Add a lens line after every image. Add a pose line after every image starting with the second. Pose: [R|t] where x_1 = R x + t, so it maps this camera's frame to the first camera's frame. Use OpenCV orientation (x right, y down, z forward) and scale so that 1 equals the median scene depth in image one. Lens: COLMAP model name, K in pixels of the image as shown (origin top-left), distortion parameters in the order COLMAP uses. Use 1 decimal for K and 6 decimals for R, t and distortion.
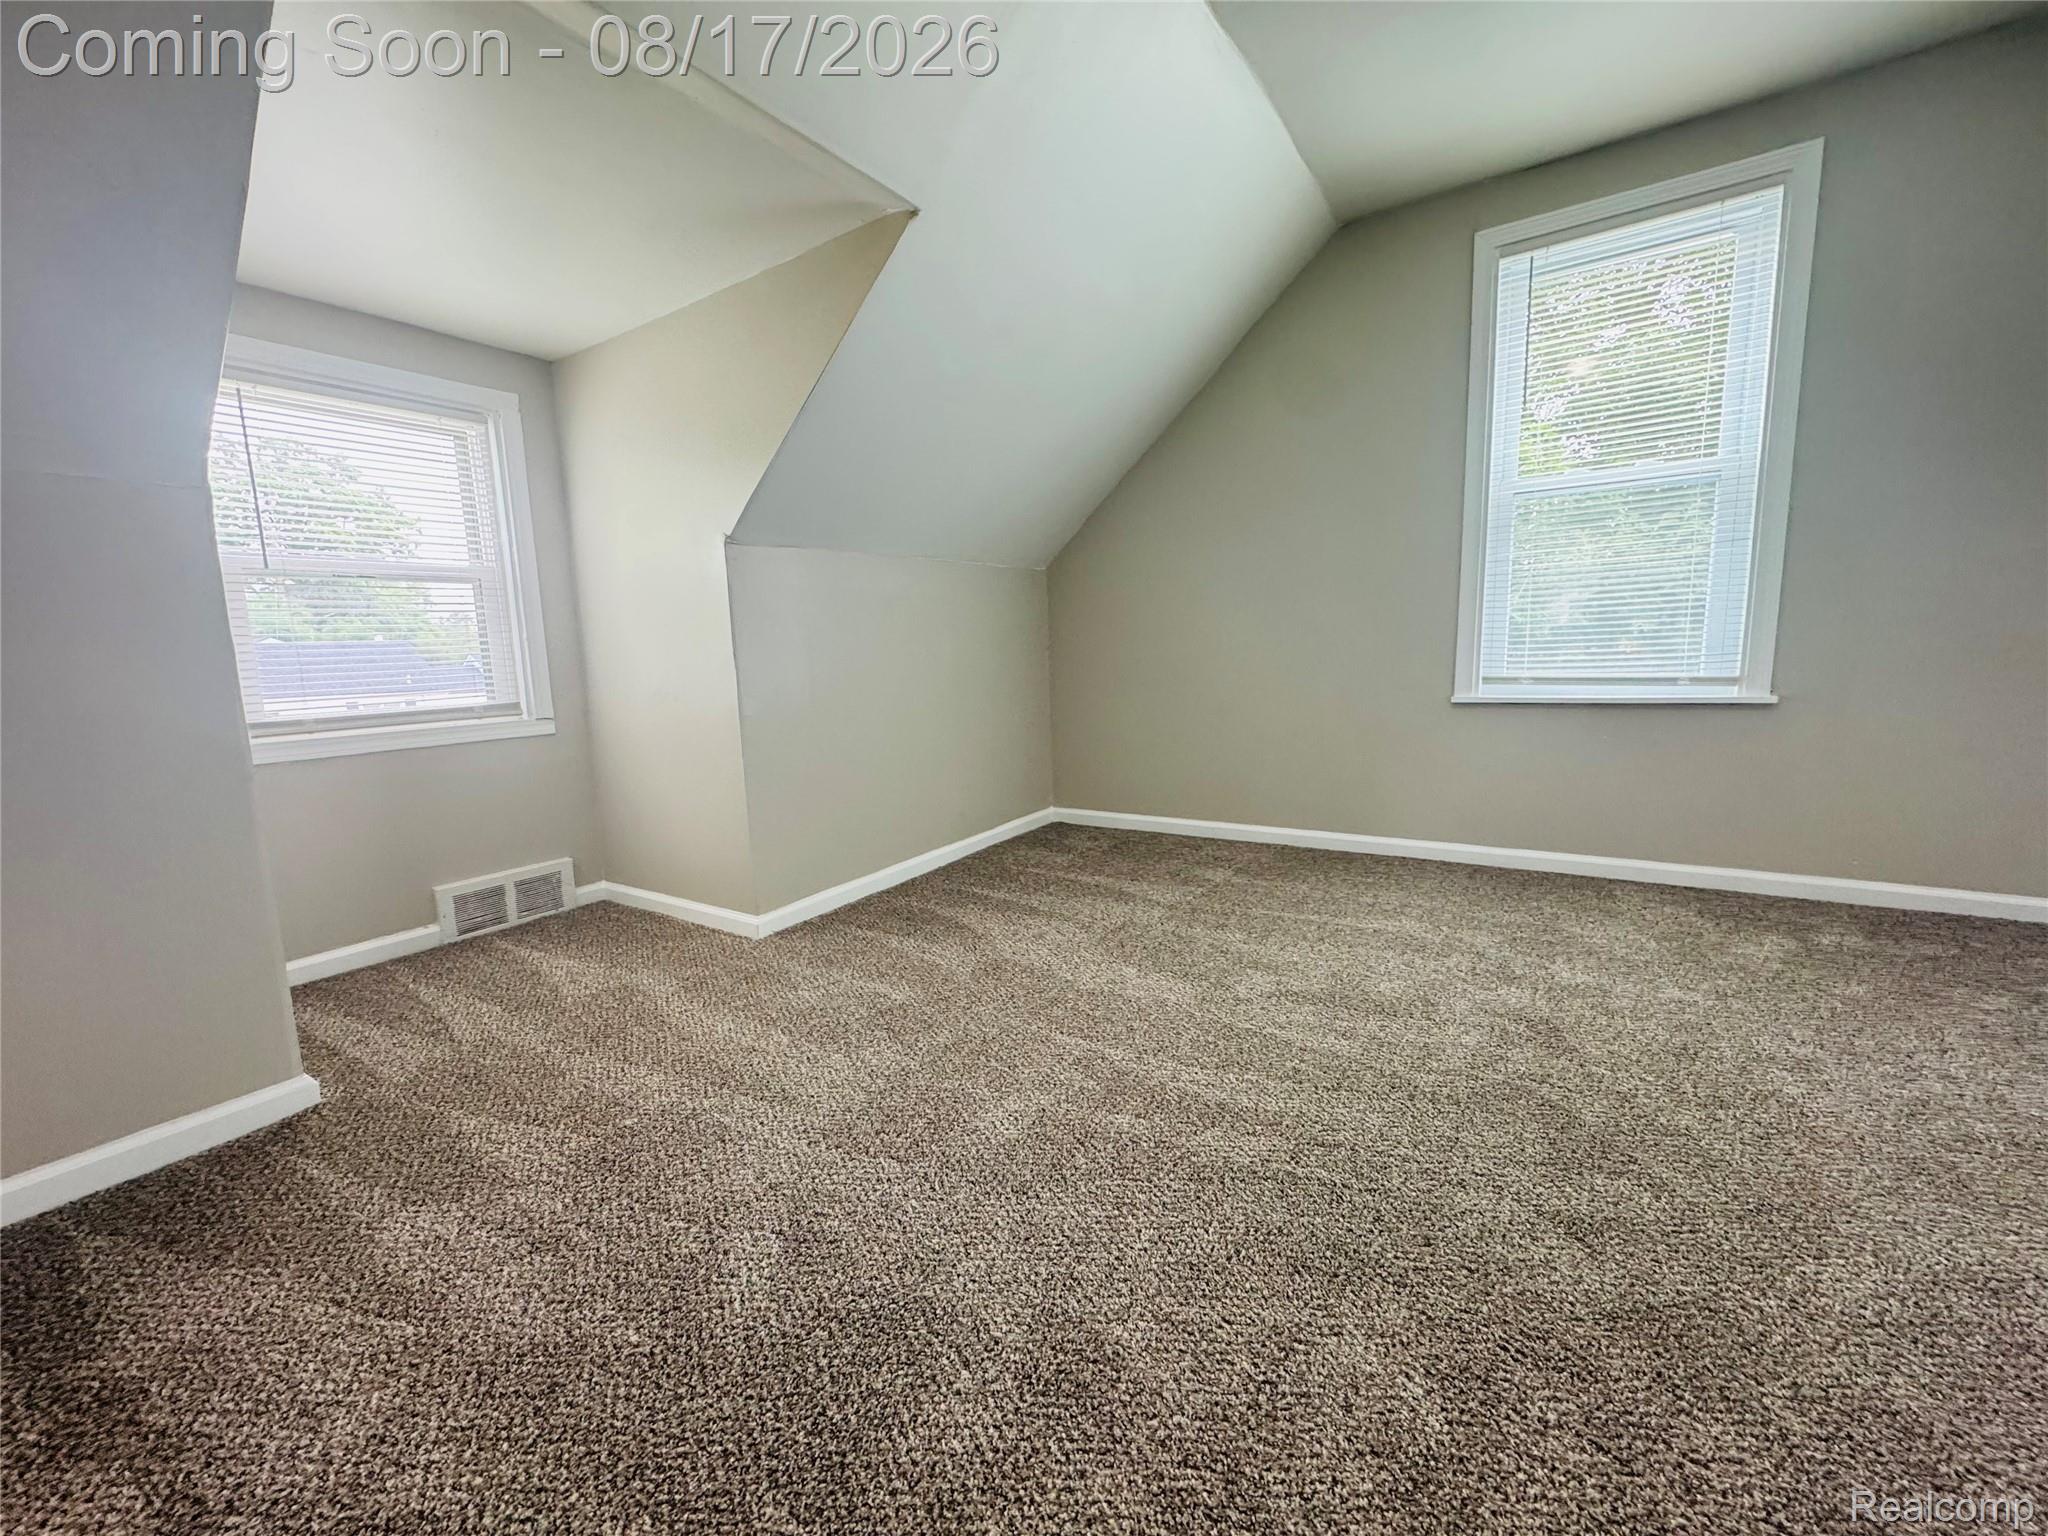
lens RADIAL K [[821.2, 0, 1022.0], [0, 821.2, 763.7], [0, 0, 1]] dist [-0.004271, 0.000386]
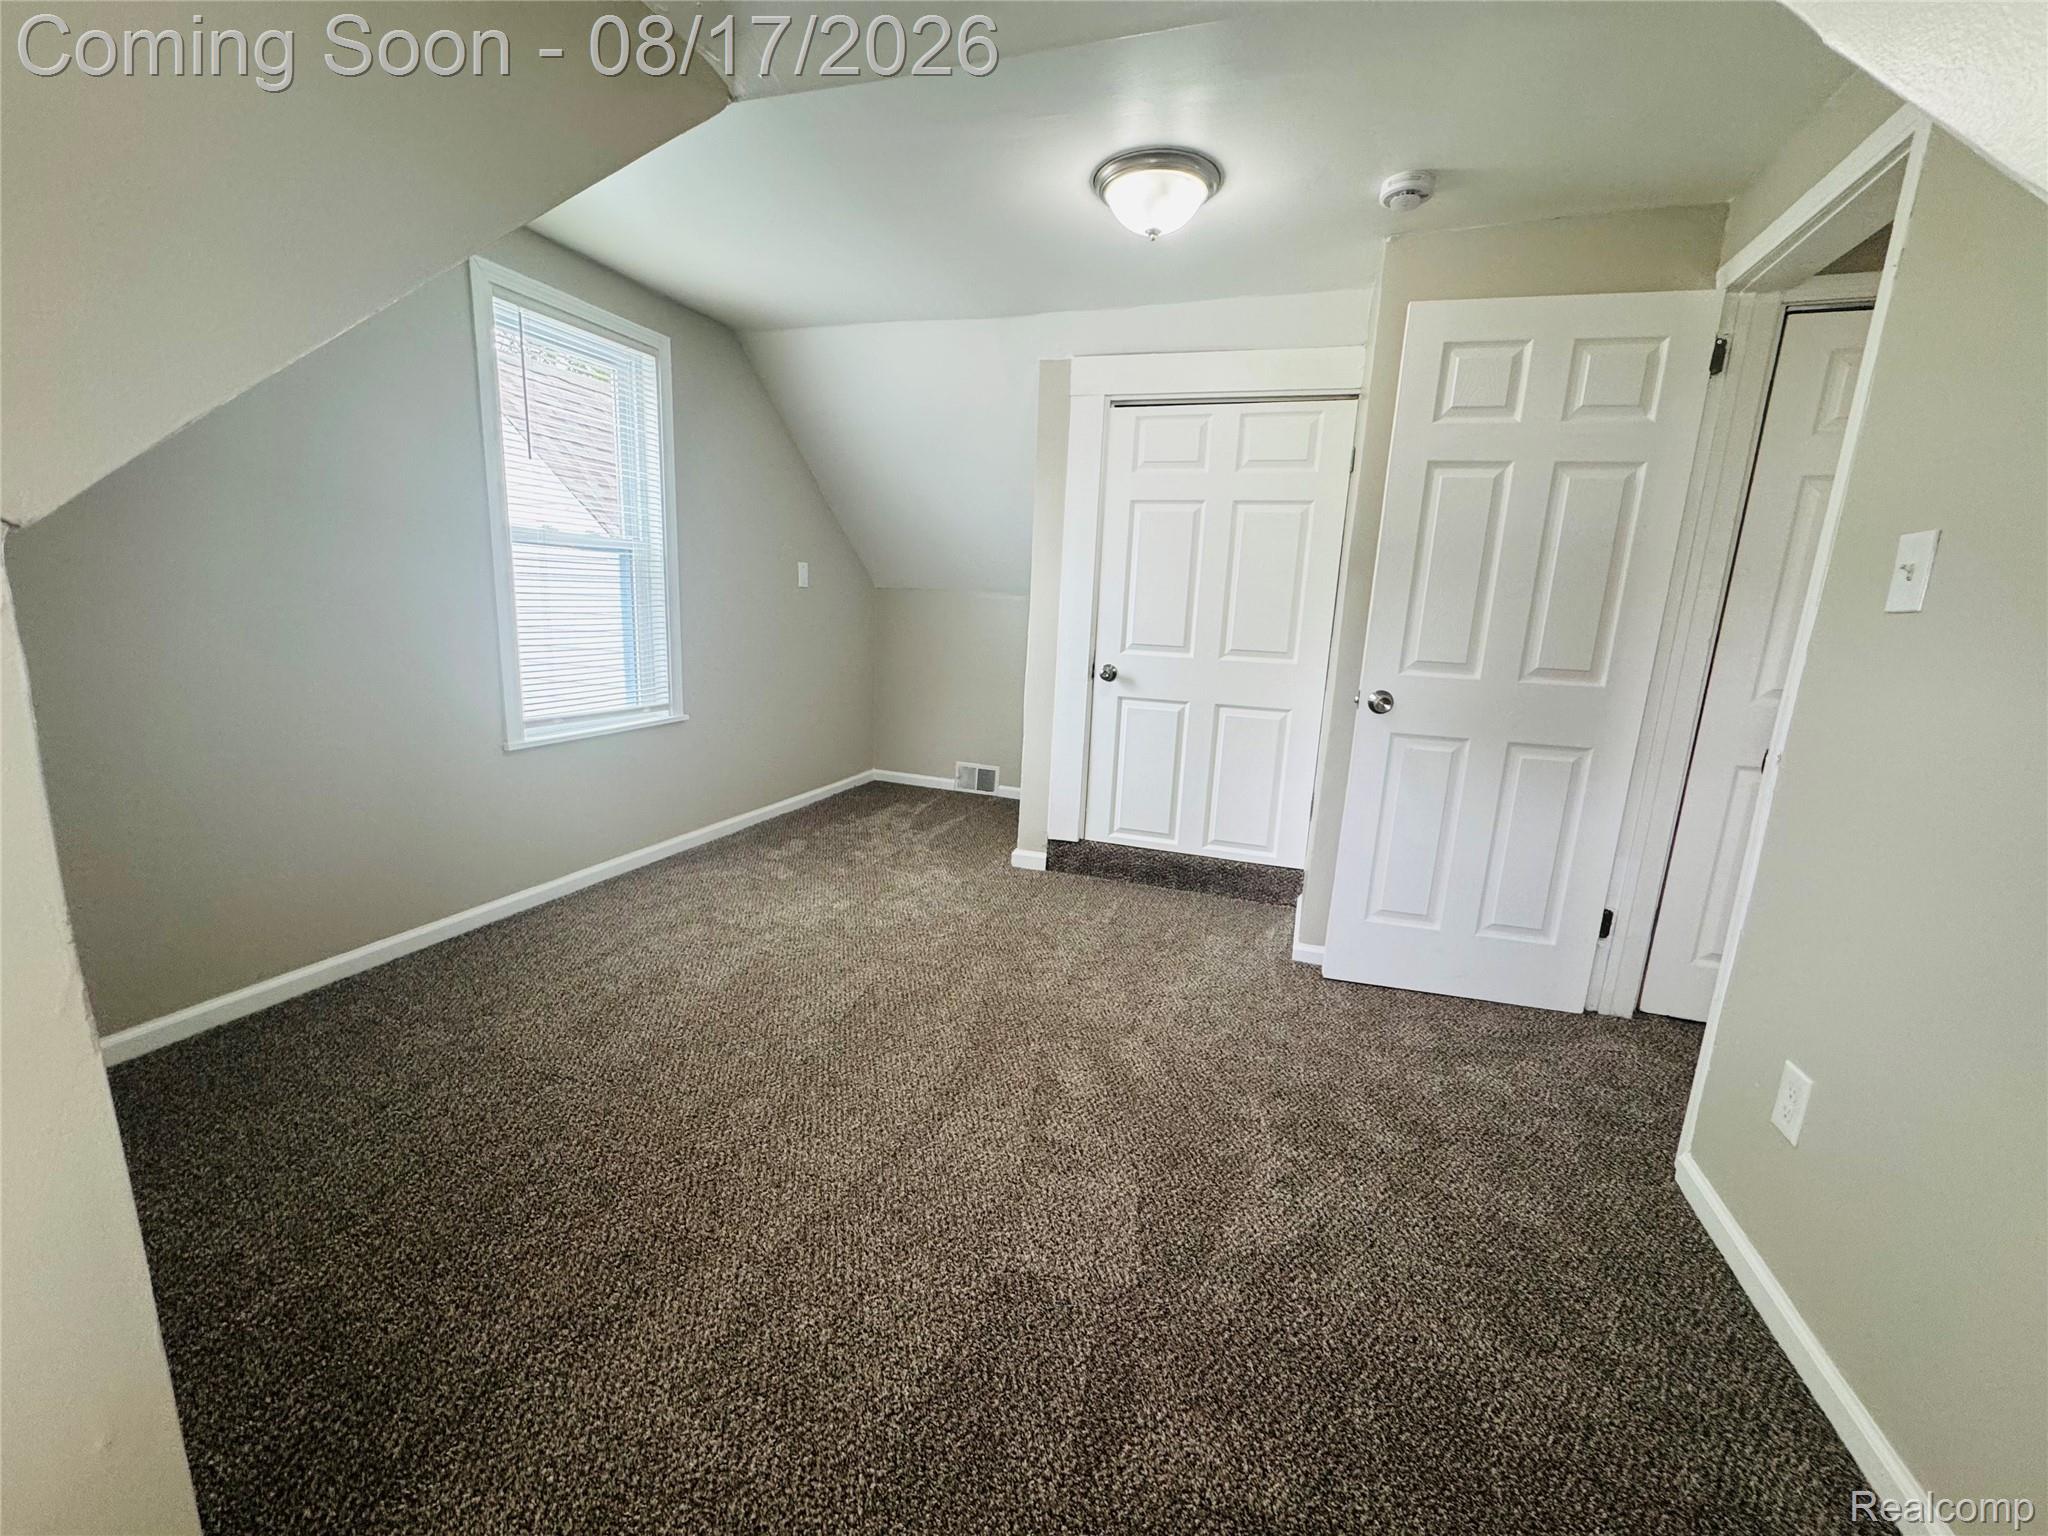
lens RADIAL K [[821.2, 0, 1025.0], [0, 821.2, 772.5], [0, 0, 1]] dist [-0.004271, 0.000386]
pose [[-0.270995, -0.168214, 0.947769, -0.642376], [0.105580, 0.973477, 0.202966, -0.211705], [-0.956773, 0.155068, -0.246047, 0.773878]]
